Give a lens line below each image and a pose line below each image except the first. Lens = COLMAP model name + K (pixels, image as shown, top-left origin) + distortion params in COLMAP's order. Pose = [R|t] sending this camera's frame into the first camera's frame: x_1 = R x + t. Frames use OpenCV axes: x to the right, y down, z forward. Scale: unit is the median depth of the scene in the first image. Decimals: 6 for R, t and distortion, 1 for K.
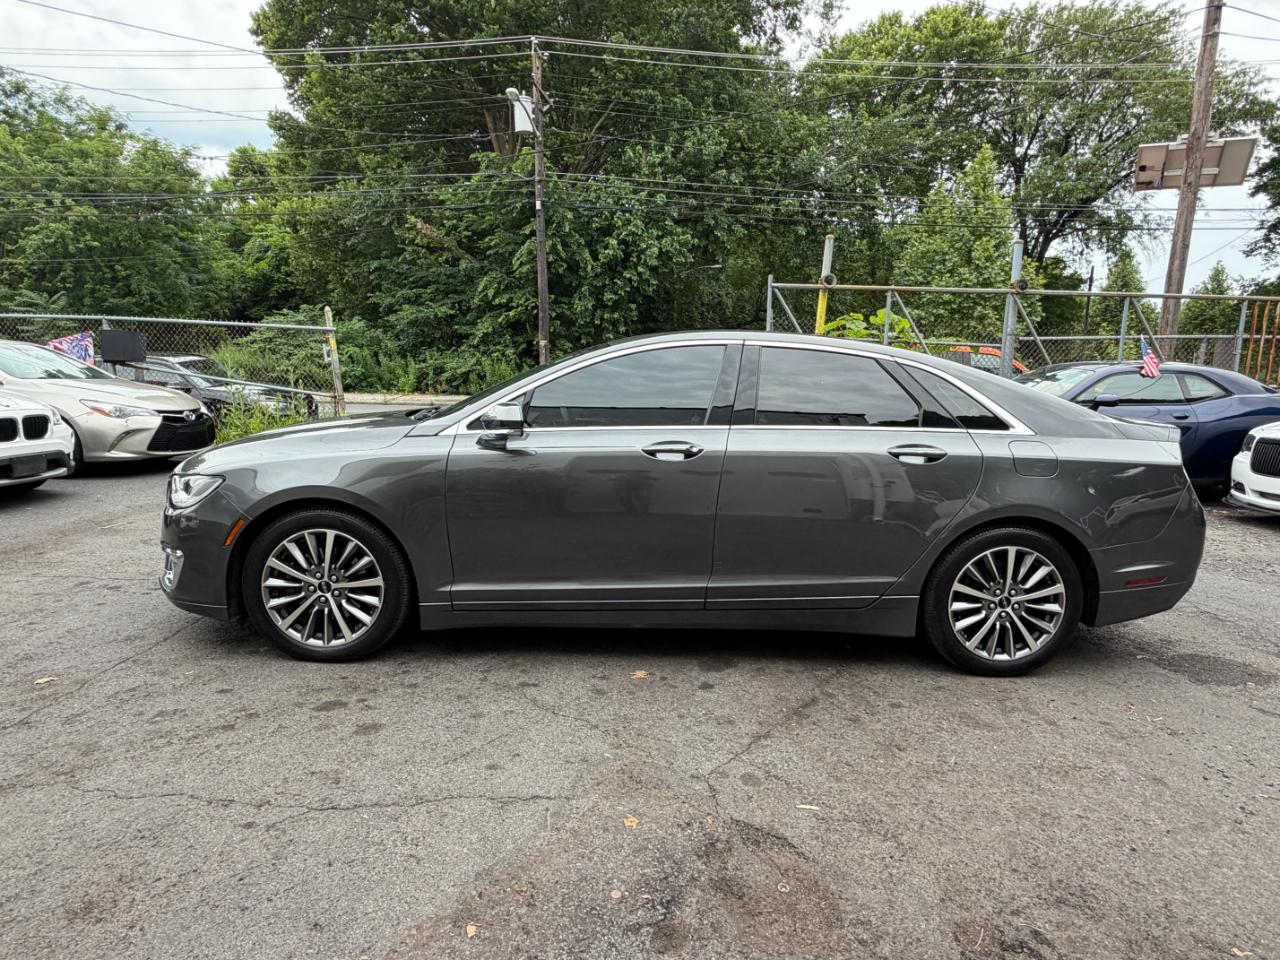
lens RADIAL K [[724.3, 0, 636.9], [0, 724.3, 485.9], [0, 0, 1]] dist [0.000737, -0.000984]
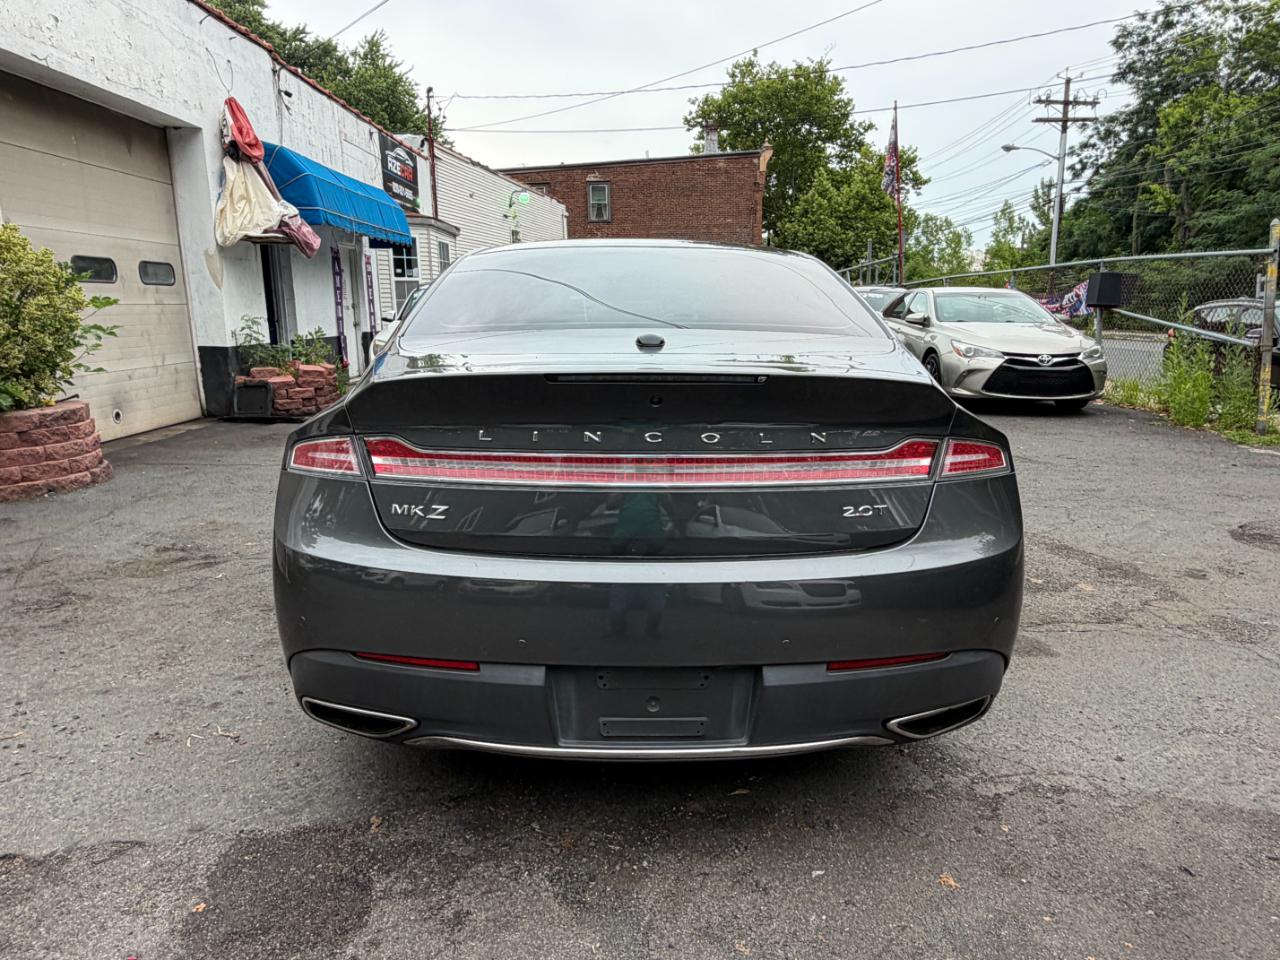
lens RADIAL K [[840.1, 0, 631.3], [0, 840.1, 484.5], [0, 0, 1]] dist [-0.002350, 0.002759]
pose [[-0.004707, 0.182427, -0.983208, 0.160883], [-0.155016, 0.971200, 0.180941, -0.017086], [0.987901, 0.153265, 0.023708, 0.147103]]
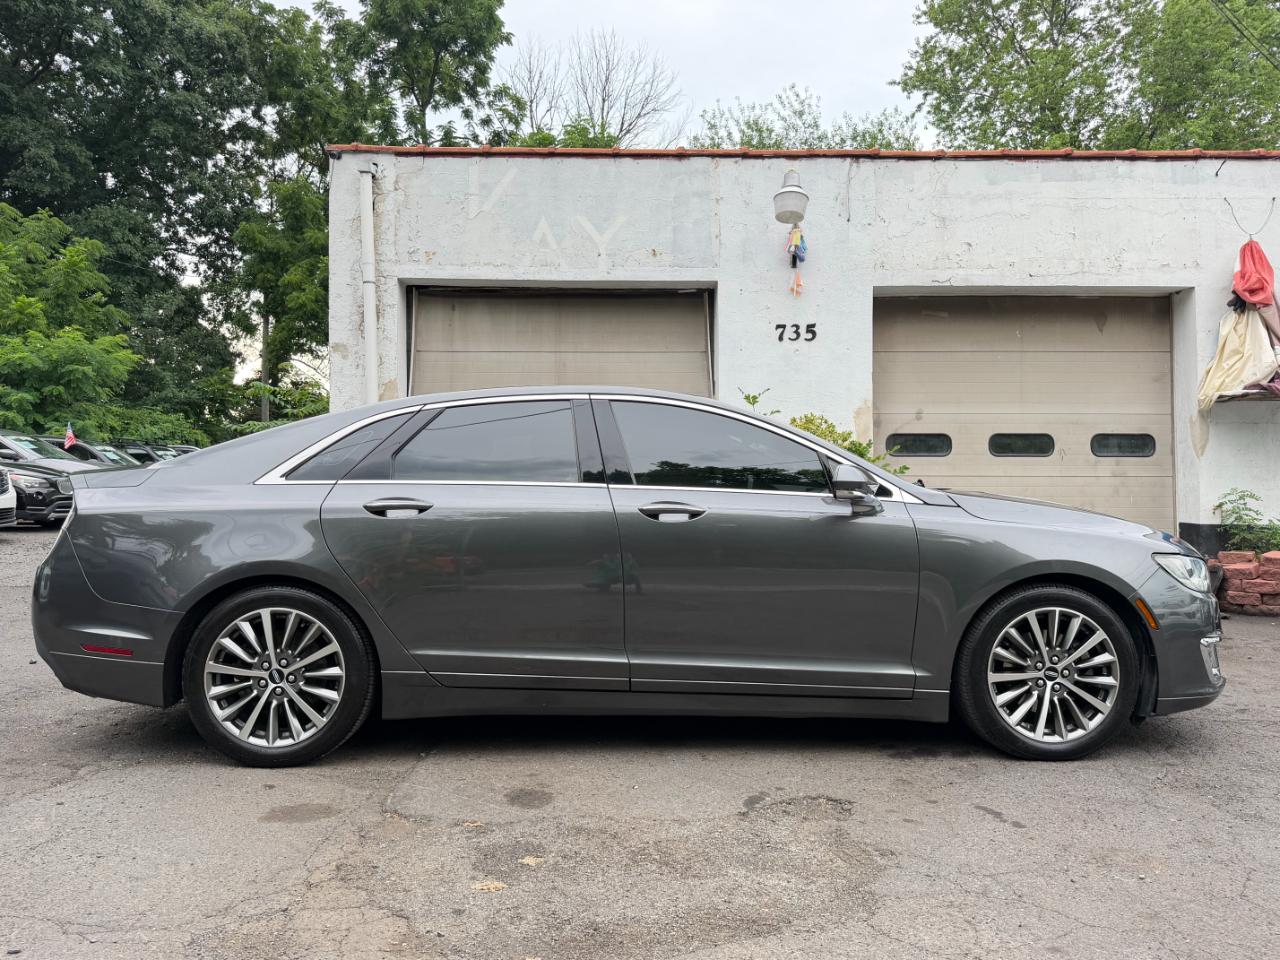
lens RADIAL K [[962.3, 0, 645.3], [0, 962.3, 483.6], [0, 0, 1]] dist [0.020946, -0.030174]
pose [[-0.999302, -0.031135, -0.020644, 0.010542], [-0.033670, 0.990042, 0.136684, -0.038403], [0.016183, 0.137283, -0.990400, 0.317979]]
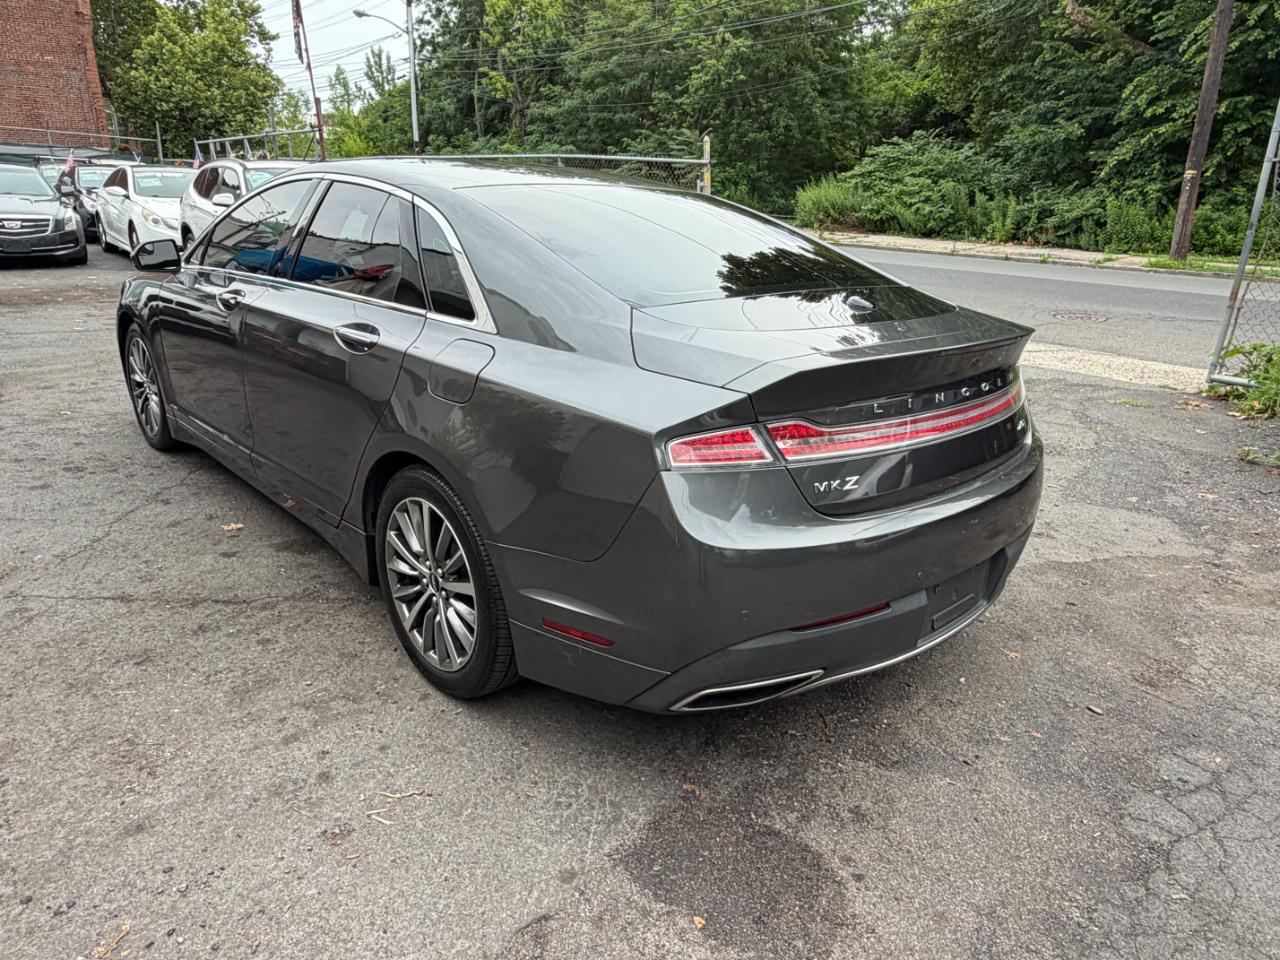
lens RADIAL K [[840.1, 0, 629.7], [0, 840.1, 484.2], [0, 0, 1]] dist [-0.002350, 0.002759]
pose [[0.660645, 0.249438, -0.708046, 0.136200], [-0.136428, 0.967370, 0.213501, -0.013597], [0.738198, -0.044451, 0.673118, 0.073482]]
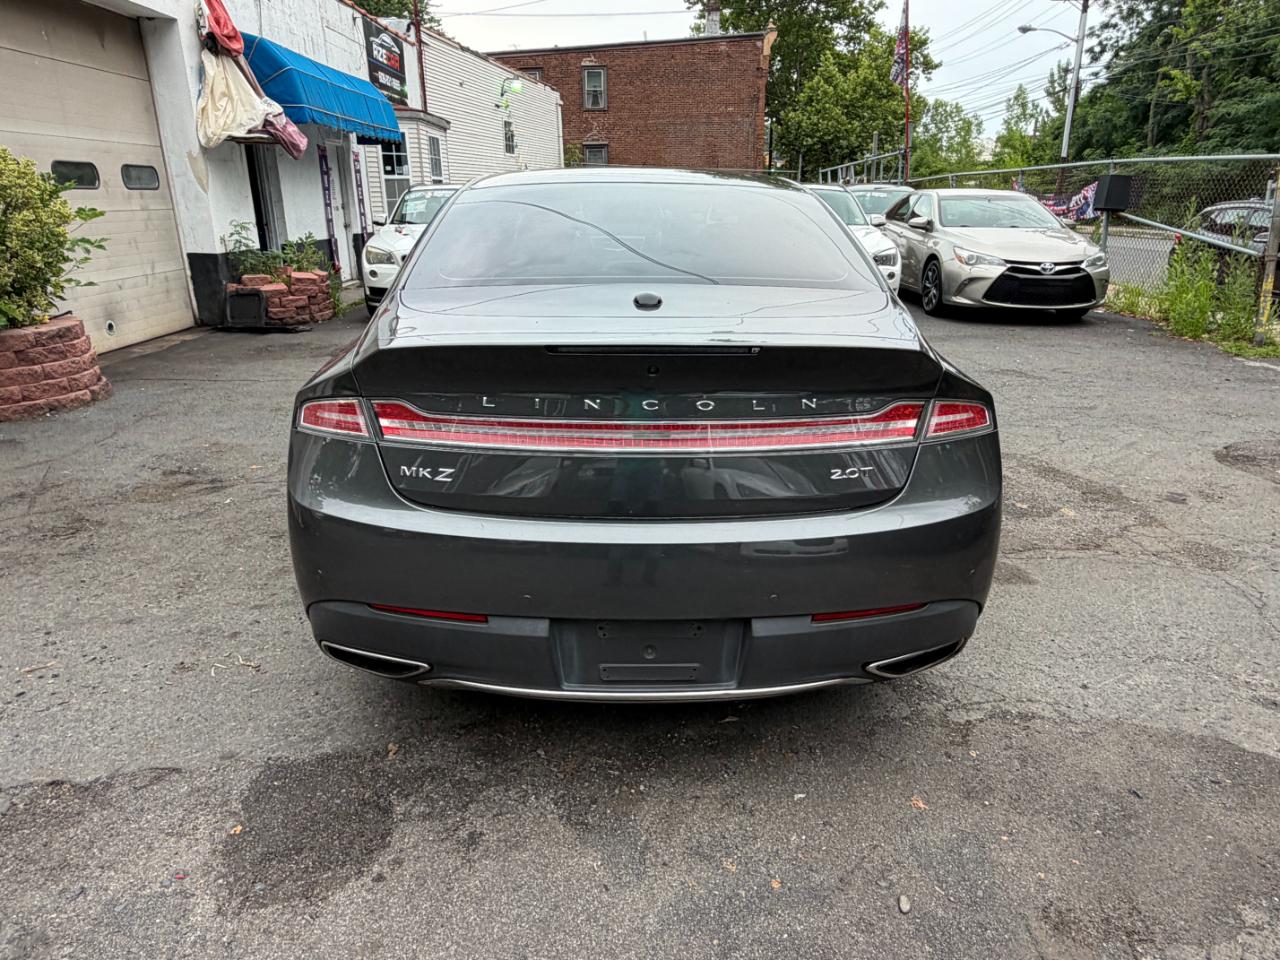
lens RADIAL K [[840.1, 0, 632.8], [0, 840.1, 481.0], [0, 0, 1]] dist [-0.002350, 0.002759]
pose [[0.000180, 0.295704, -0.955280, 0.162662], [-0.156224, 0.943559, 0.292046, -0.022638], [0.987722, 0.149185, 0.046366, 0.146181]]
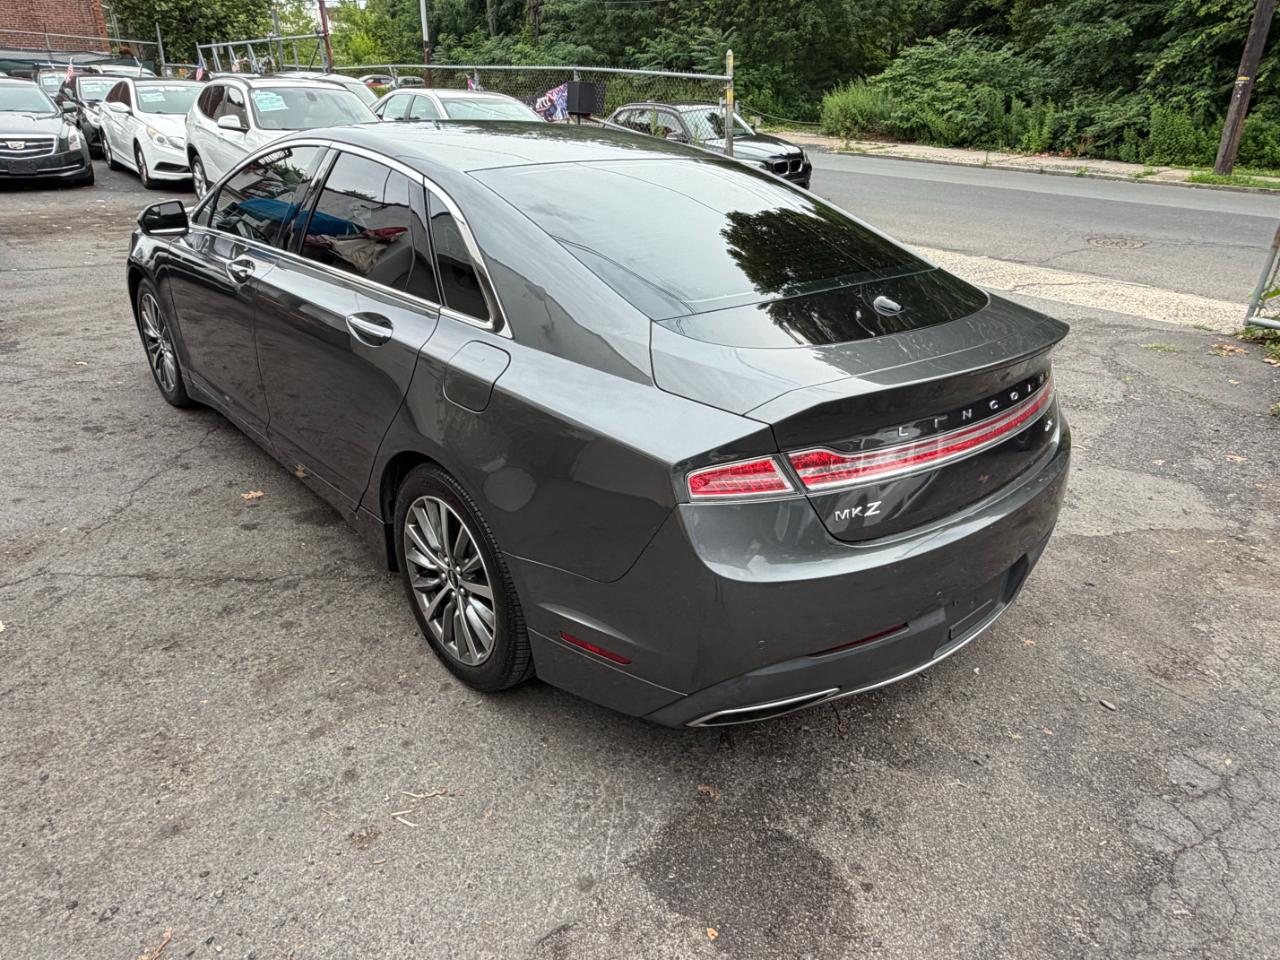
lens RADIAL K [[840.1, 0, 630.4], [0, 840.1, 482.4], [0, 0, 1]] dist [-0.002350, 0.002759]
pose [[0.645875, 0.323761, -0.691394, 0.132902], [-0.136125, 0.939951, 0.312990, -0.022204], [0.751210, -0.108036, 0.651162, 0.074631]]
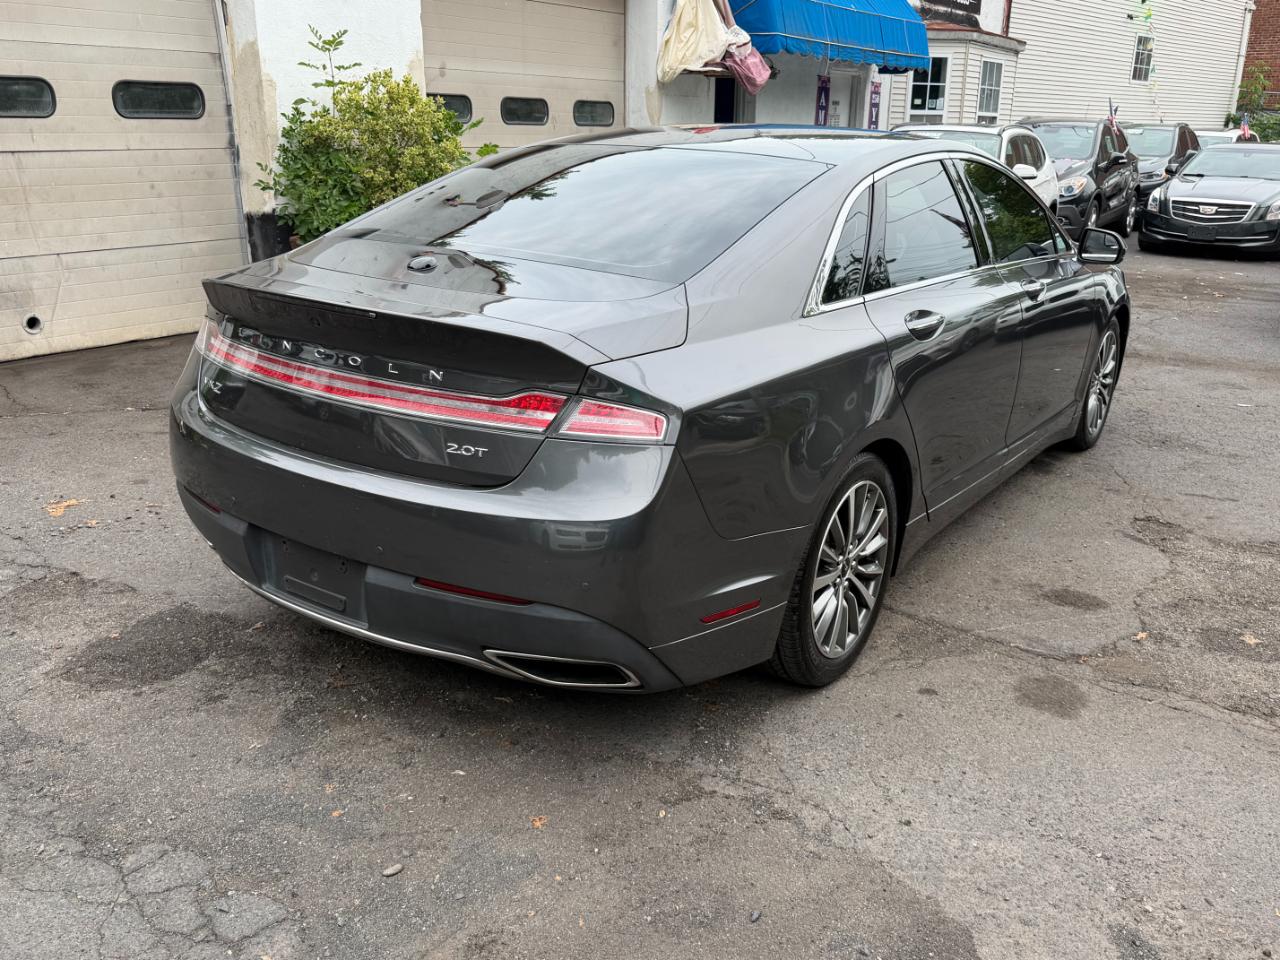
lens RADIAL K [[1059.4, 0, 649.4], [0, 1059.4, 491.5], [0, 0, 1]] dist [0.050577, -0.073086]
pose [[-0.580180, 0.228997, -0.781634, 0.157674], [-0.166170, 0.906199, 0.388833, -0.039369], [0.797357, 0.355477, -0.487706, 0.221963]]
